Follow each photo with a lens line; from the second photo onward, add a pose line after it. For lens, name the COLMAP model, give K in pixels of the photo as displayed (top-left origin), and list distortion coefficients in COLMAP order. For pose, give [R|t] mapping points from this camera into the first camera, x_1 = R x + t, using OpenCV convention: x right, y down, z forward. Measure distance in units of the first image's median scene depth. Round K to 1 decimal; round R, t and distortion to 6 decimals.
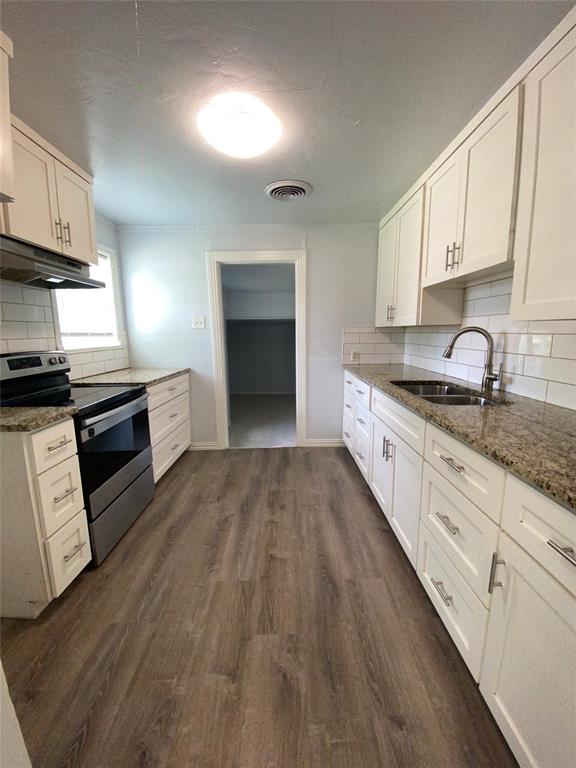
lens RADIAL K [[310.6, 0, 288.0], [0, 310.6, 384.0], [0, 0, 1]] dist [0.030428, -0.026834]
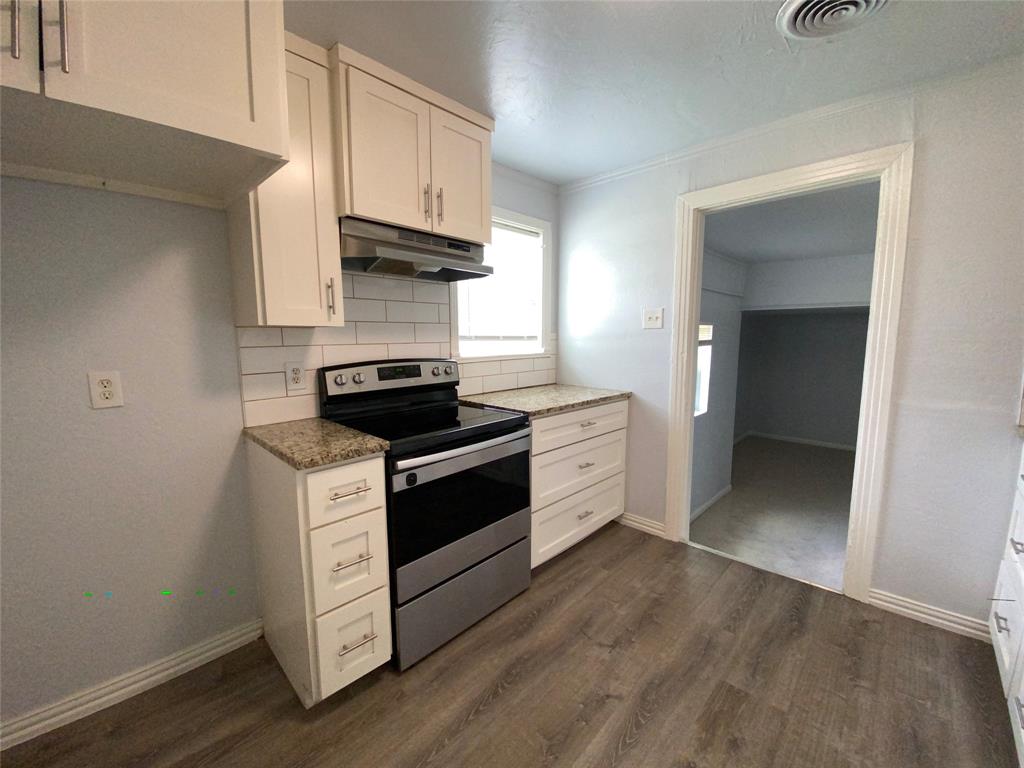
lens RADIAL K [[414.2, 0, 508.4], [0, 414.2, 385.7], [0, 0, 1]] dist [0.030428, -0.026834]
pose [[0.714361, 0.091706, -0.693743, 0.111009], [-0.115286, 0.993253, 0.012586, -0.065894], [0.690216, 0.070988, 0.720113, 0.341242]]
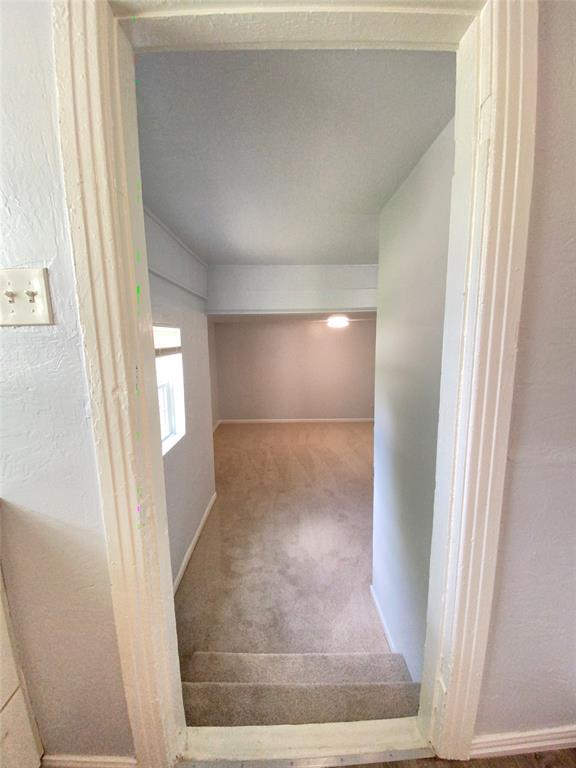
lens RADIAL K [[310.6, 0, 288.0], [0, 310.6, 384.0], [0, 0, 1]] dist [0.030428, -0.026834]
pose [[0.999909, -0.007212, 0.011427, -0.150720], [0.007365, 0.999883, -0.013408, -0.185846], [-0.011329, 0.013491, 0.999845, 1.094134]]
